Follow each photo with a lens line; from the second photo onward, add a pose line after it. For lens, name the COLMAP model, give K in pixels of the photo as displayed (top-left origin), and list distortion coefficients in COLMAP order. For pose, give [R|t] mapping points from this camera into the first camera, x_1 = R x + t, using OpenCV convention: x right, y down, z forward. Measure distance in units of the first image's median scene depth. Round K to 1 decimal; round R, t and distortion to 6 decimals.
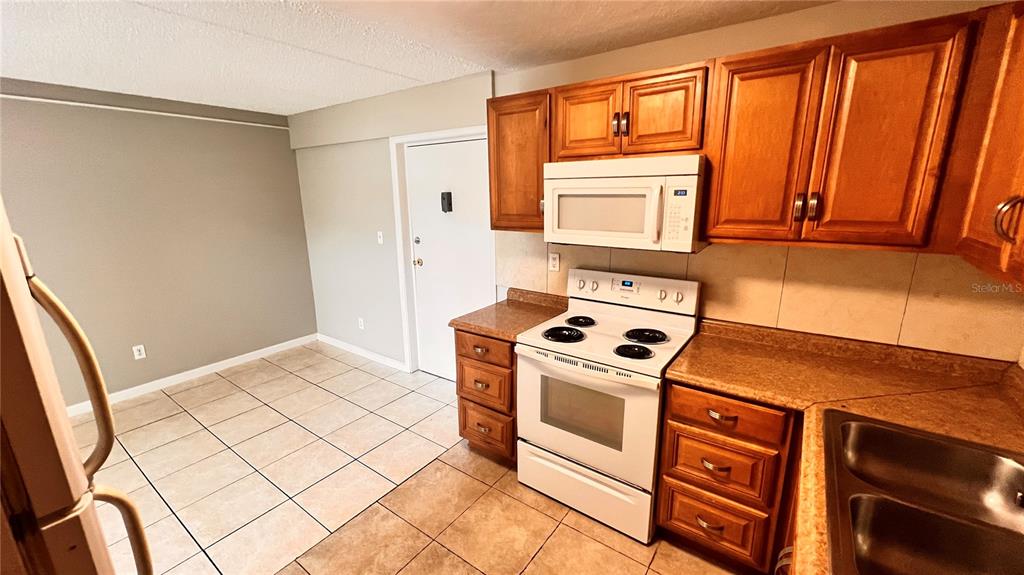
lens RADIAL K [[406.4, 0, 515.6], [0, 406.4, 288.6], [0, 0, 1]] dist [-0.001857, -0.000106]
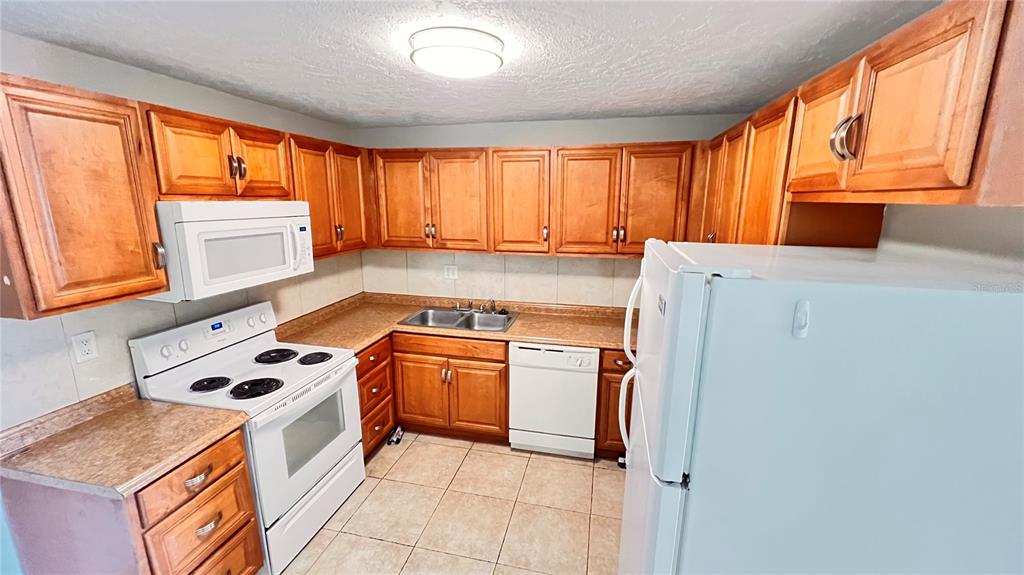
lens RADIAL K [[406.4, 0, 515.6], [0, 406.4, 288.6], [0, 0, 1]] dist [-0.001857, -0.000106]
pose [[-0.389889, -0.192711, 0.900472, -0.999745], [0.212437, 0.932658, 0.291580, -0.267271], [-0.896023, 0.304977, -0.322694, 0.788627]]
